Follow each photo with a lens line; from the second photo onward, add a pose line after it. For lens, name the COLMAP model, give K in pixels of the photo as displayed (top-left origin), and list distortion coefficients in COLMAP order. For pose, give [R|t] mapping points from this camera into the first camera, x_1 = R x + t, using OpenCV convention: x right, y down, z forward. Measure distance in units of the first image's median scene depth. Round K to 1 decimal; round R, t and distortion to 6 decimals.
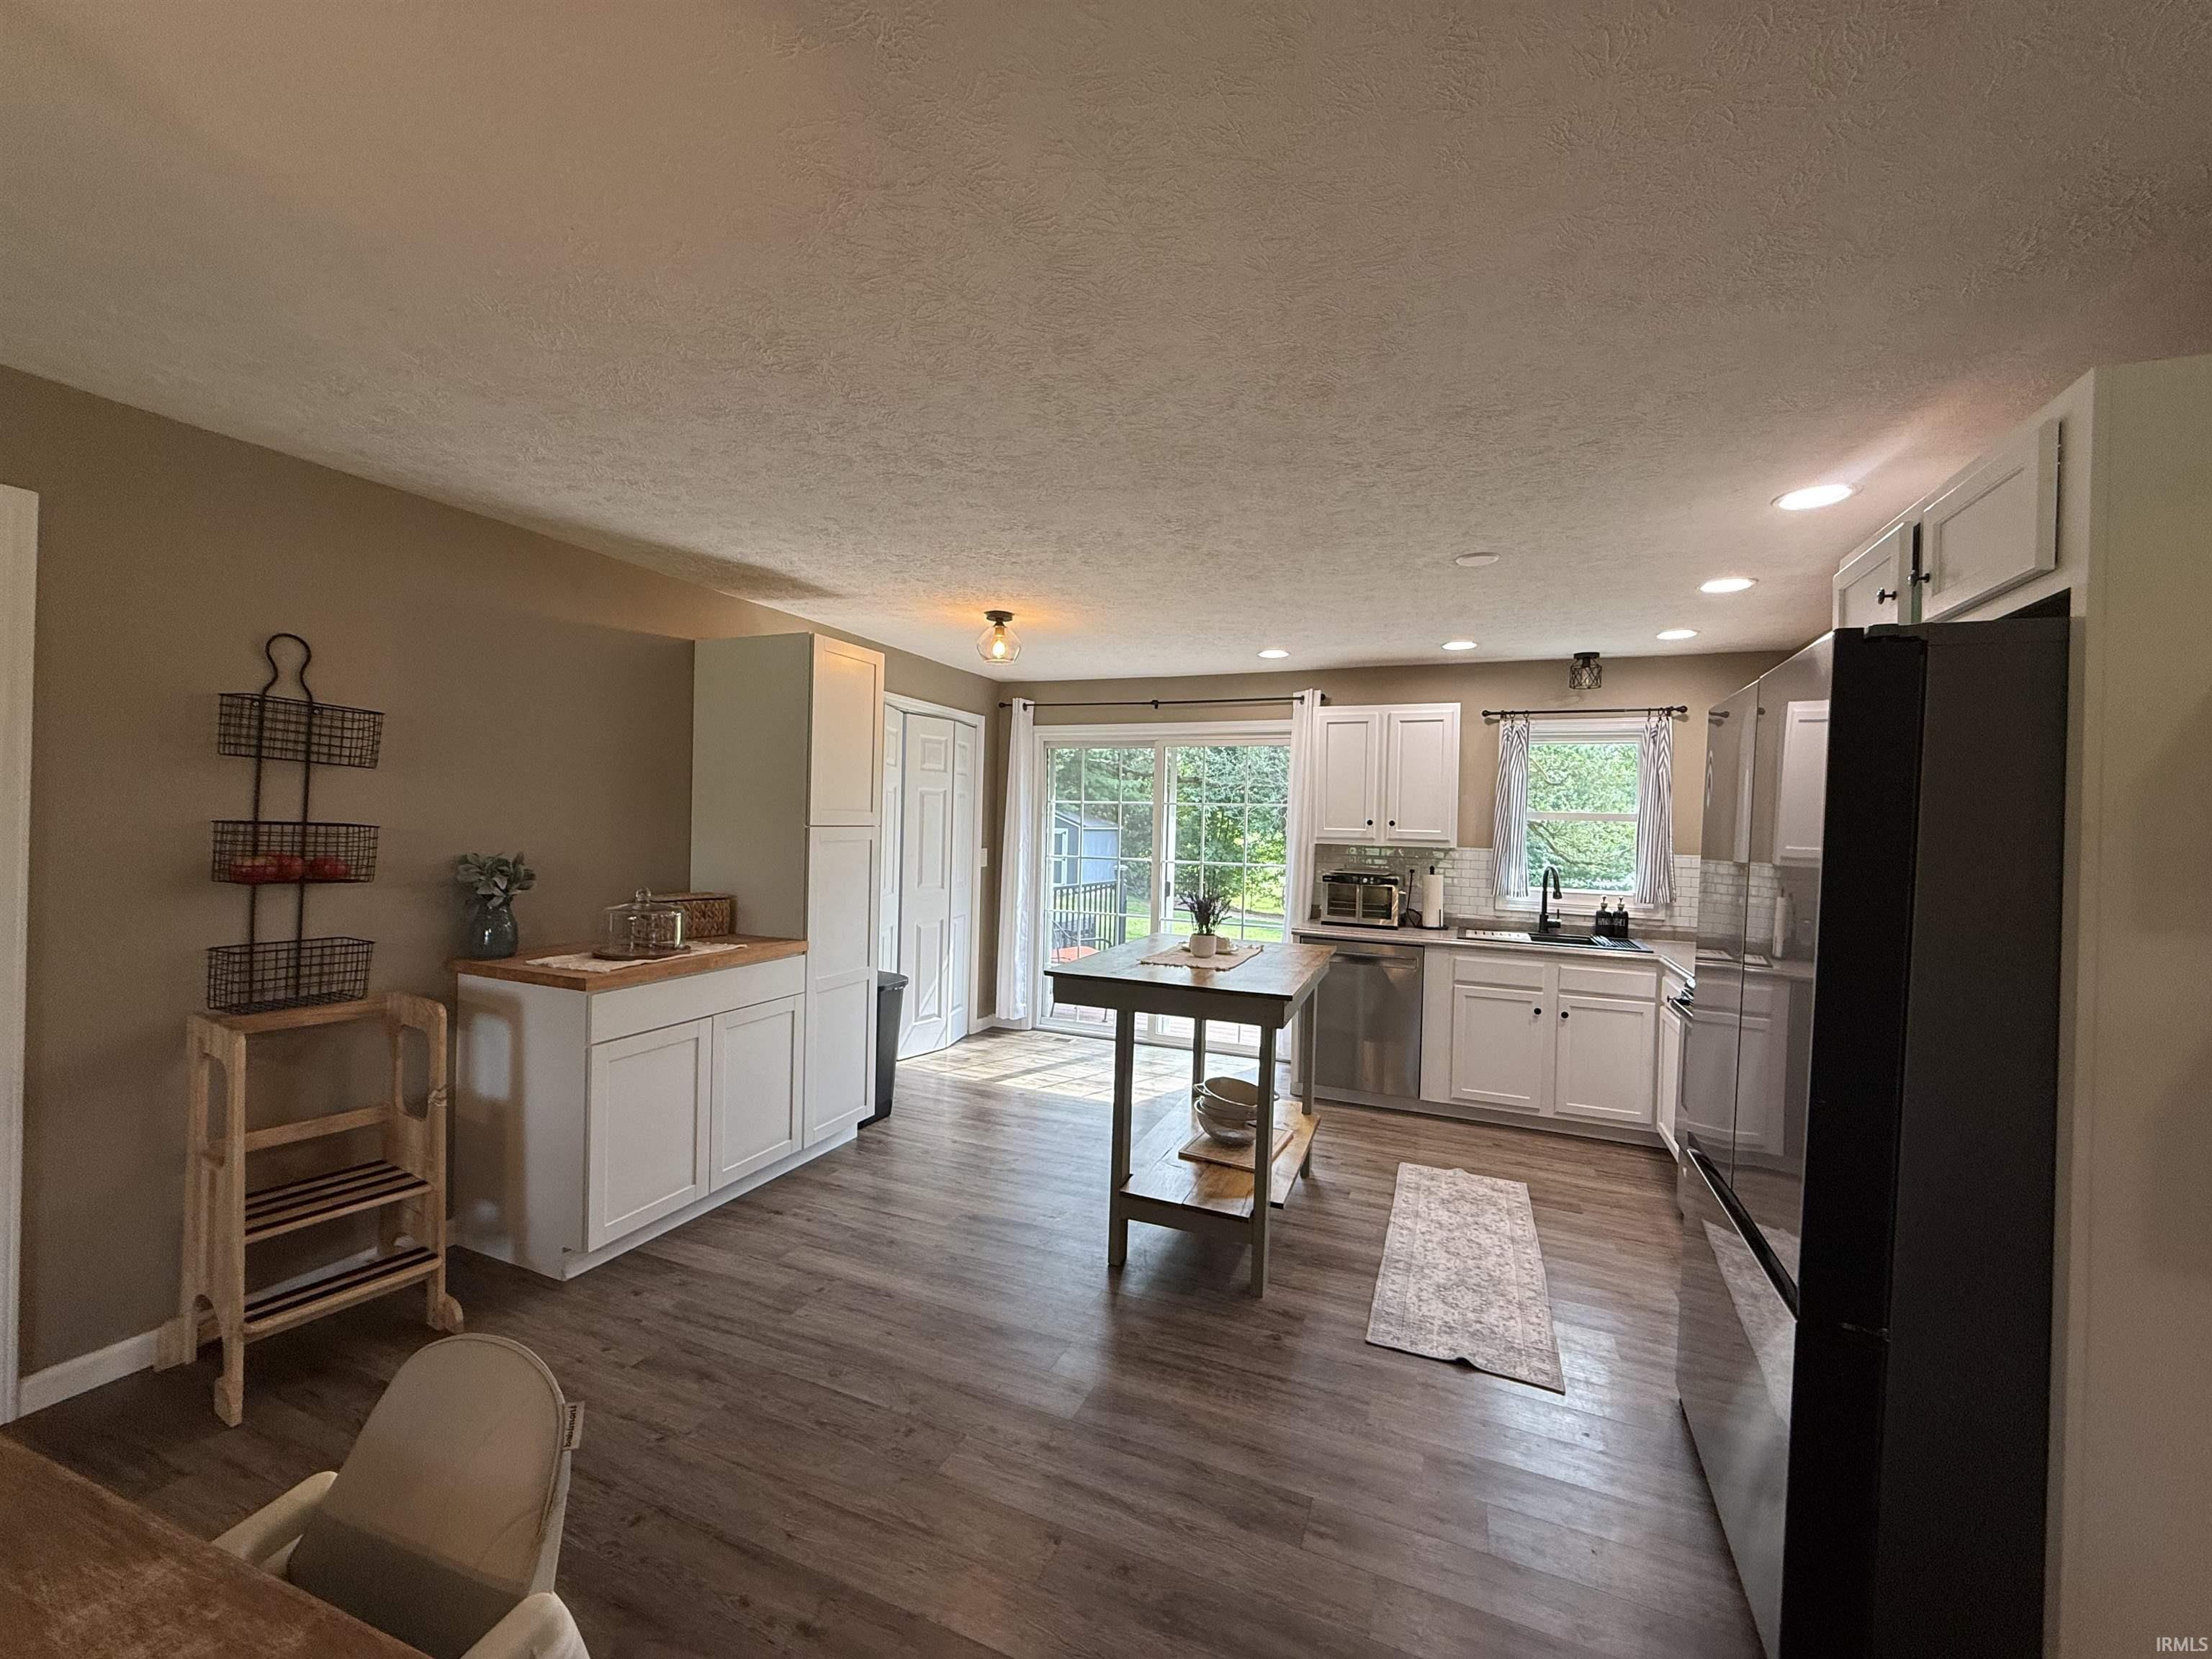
lens RADIAL K [[879.0, 0, 1102.6], [0, 879.0, 832.4], [0, 0, 1]] dist [-0.001334, 0.000351]
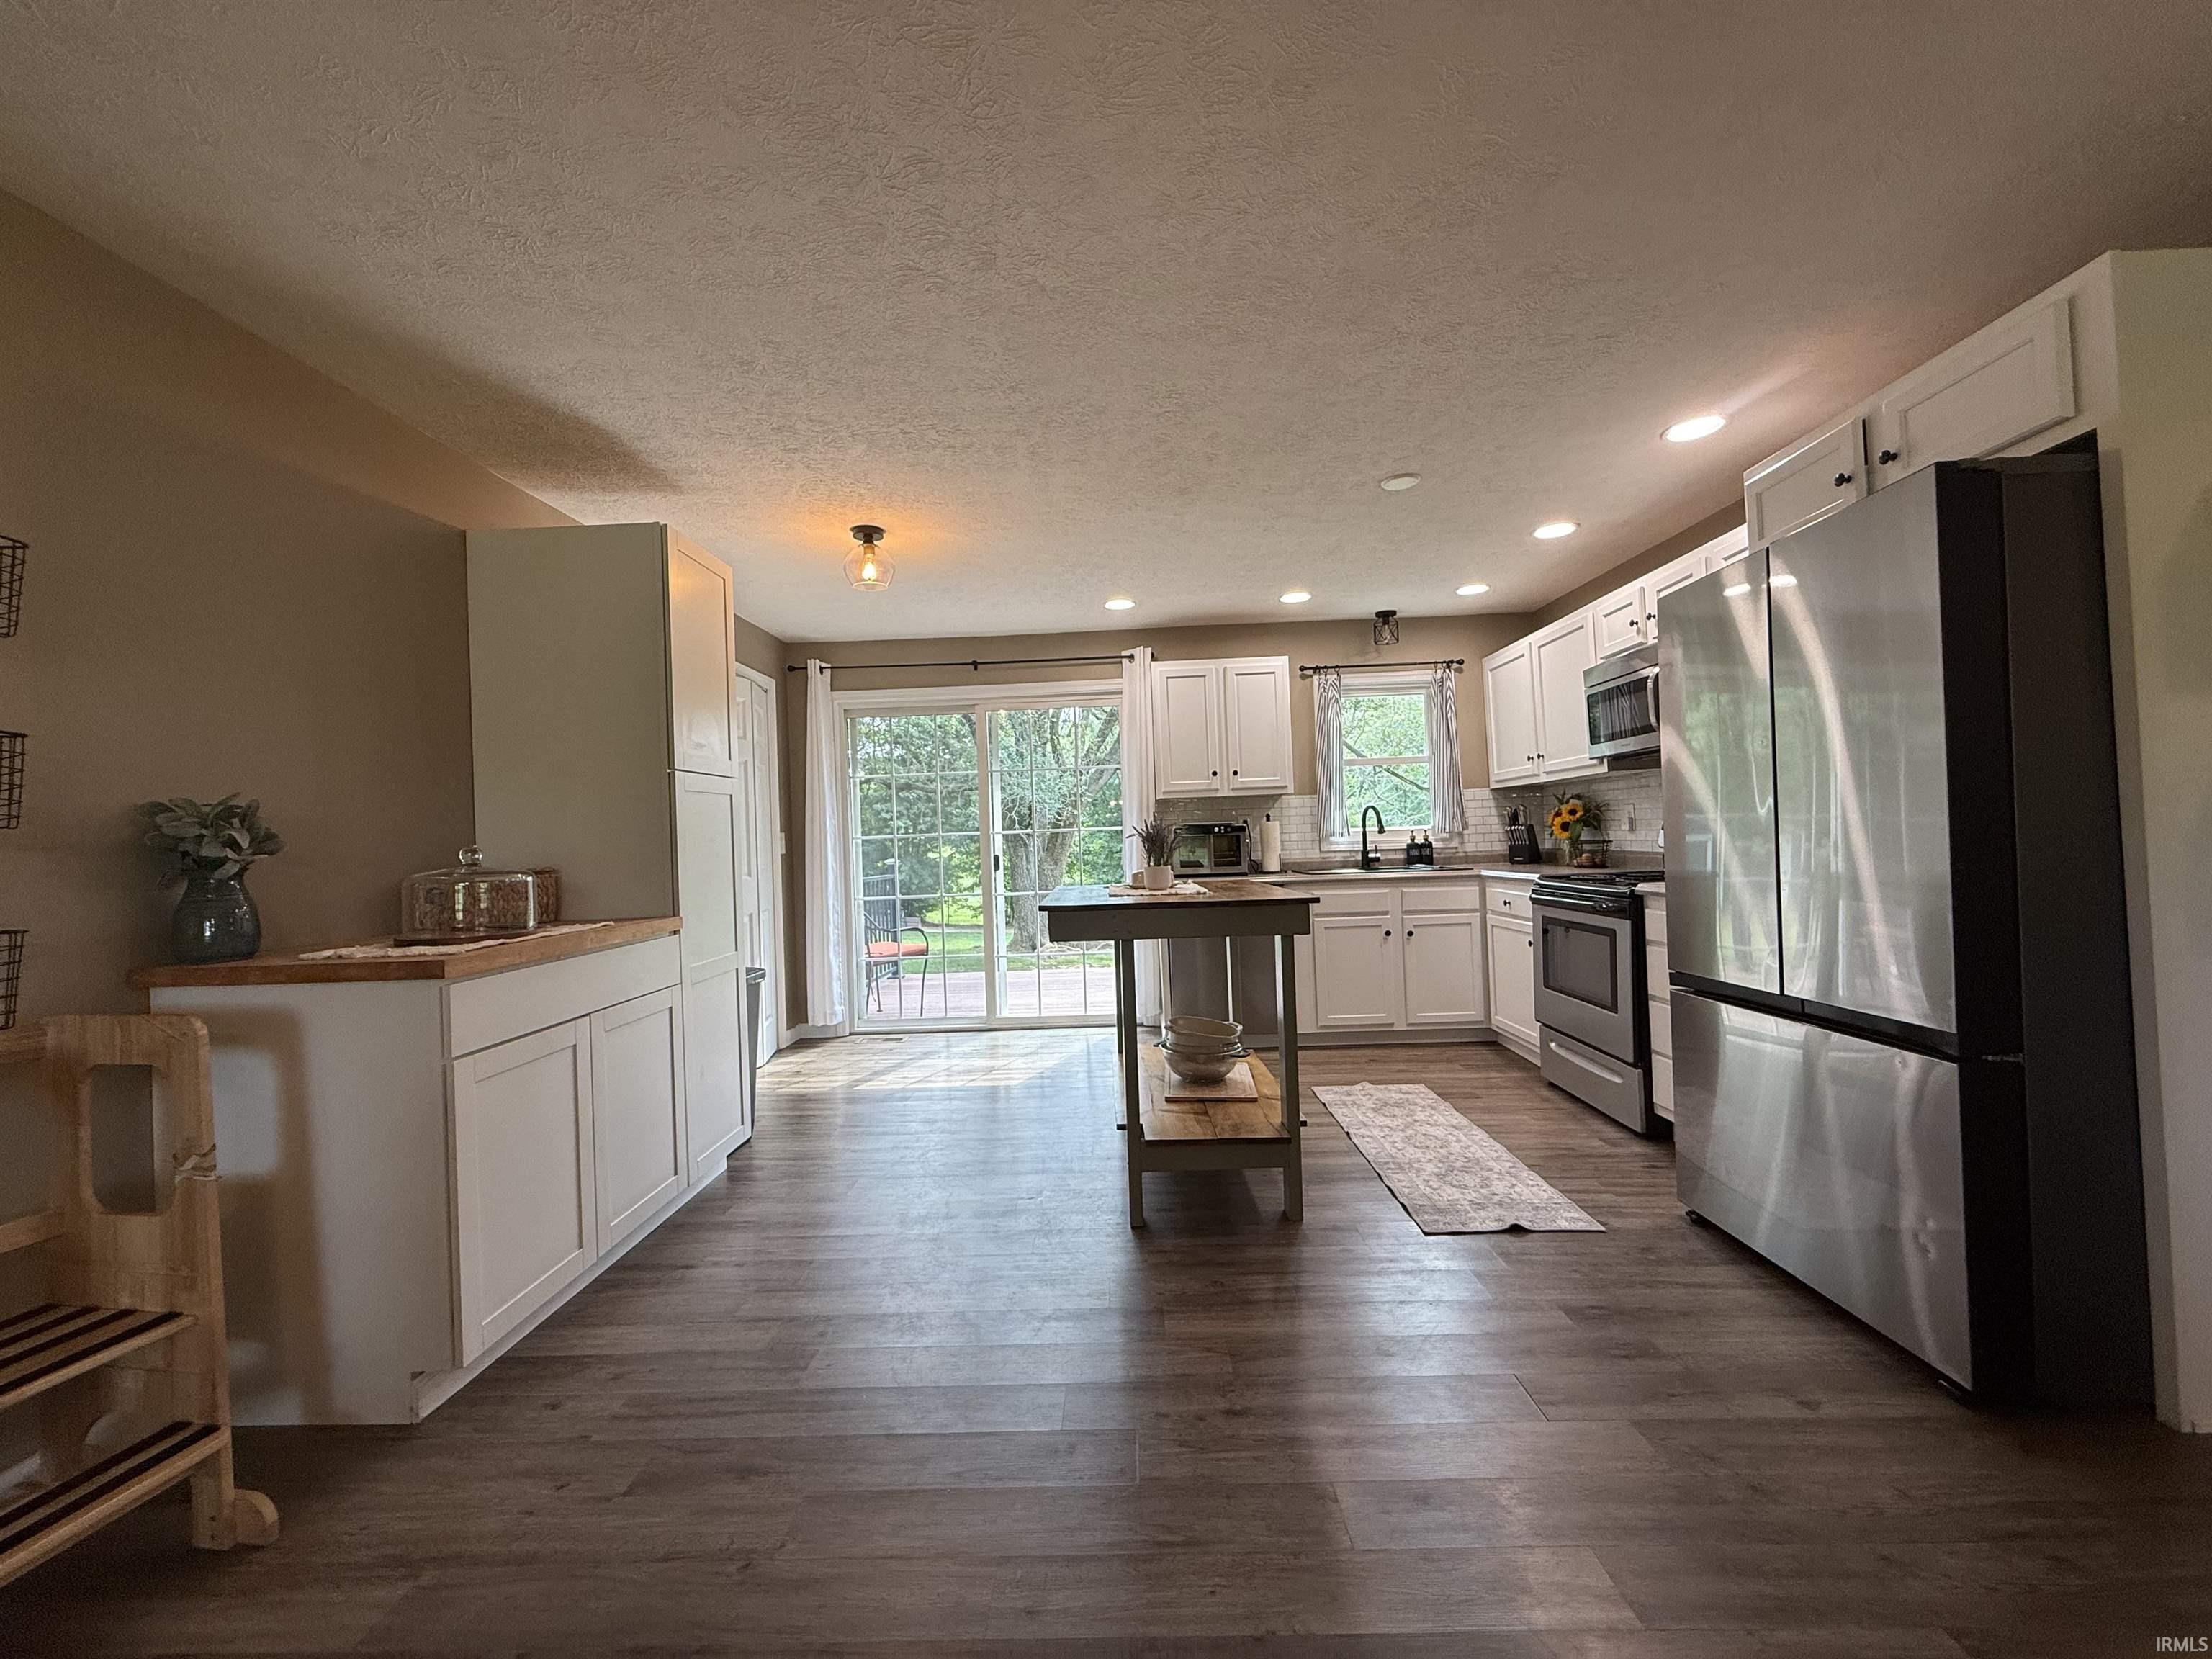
lens RADIAL K [[879.0, 0, 1102.6], [0, 879.0, 832.4], [0, 0, 1]] dist [-0.001334, 0.000351]
pose [[0.930055, -0.057806, 0.362846, -0.244463], [0.065858, 0.997780, -0.009852, 0.074797], [-0.361471, 0.033059, 0.931797, 0.126174]]
